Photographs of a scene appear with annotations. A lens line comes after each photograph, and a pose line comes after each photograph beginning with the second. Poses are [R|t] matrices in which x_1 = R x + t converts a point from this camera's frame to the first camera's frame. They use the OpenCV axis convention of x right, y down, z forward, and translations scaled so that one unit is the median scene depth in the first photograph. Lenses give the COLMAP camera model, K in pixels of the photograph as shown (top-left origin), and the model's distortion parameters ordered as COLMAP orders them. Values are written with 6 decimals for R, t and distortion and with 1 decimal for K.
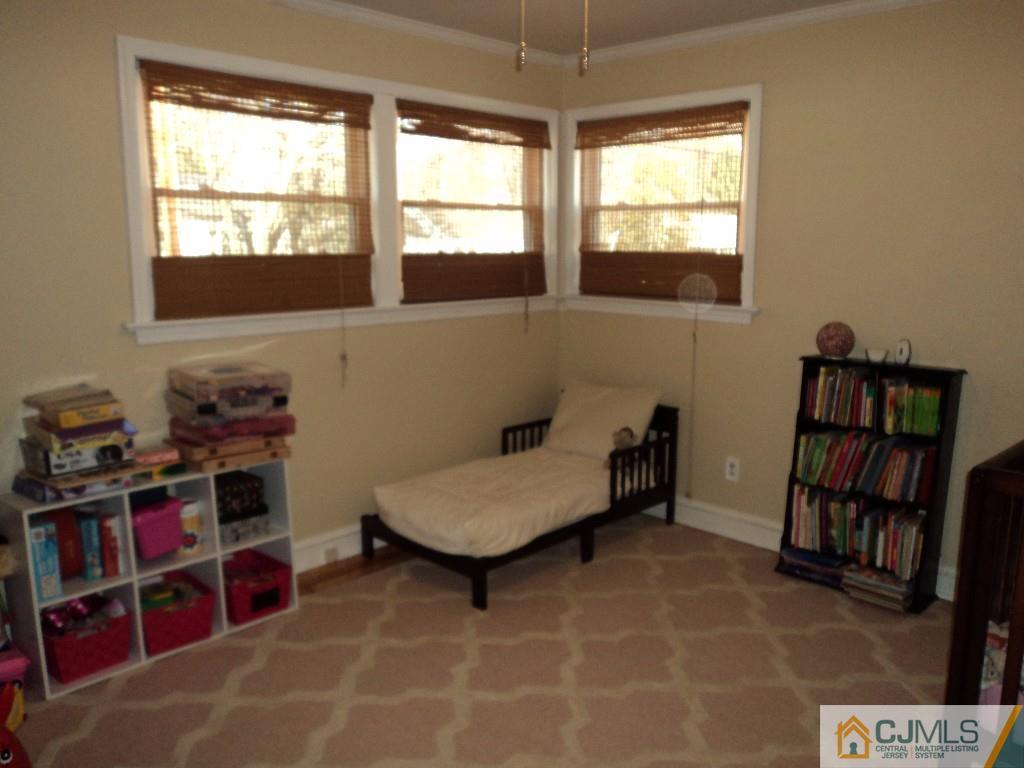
lens RADIAL K [[814.4, 0, 505.8], [0, 814.4, 387.0], [0, 0, 1]] dist [-0.030956, 0.019407]
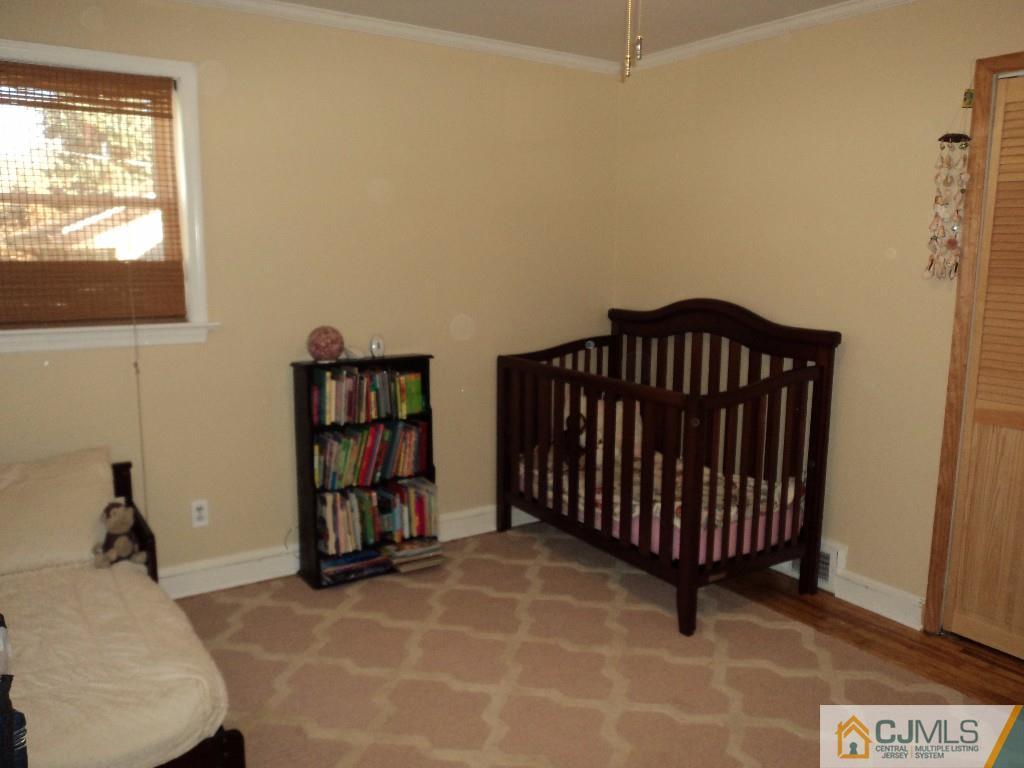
lens RADIAL K [[814.4, 0, 507.3], [0, 814.4, 384.1], [0, 0, 1]] dist [-0.030956, 0.019407]
pose [[0.192542, -0.156847, 0.968673, -0.533873], [0.165375, 0.978210, 0.125520, -0.097808], [-0.967253, 0.136027, 0.214285, 0.561905]]
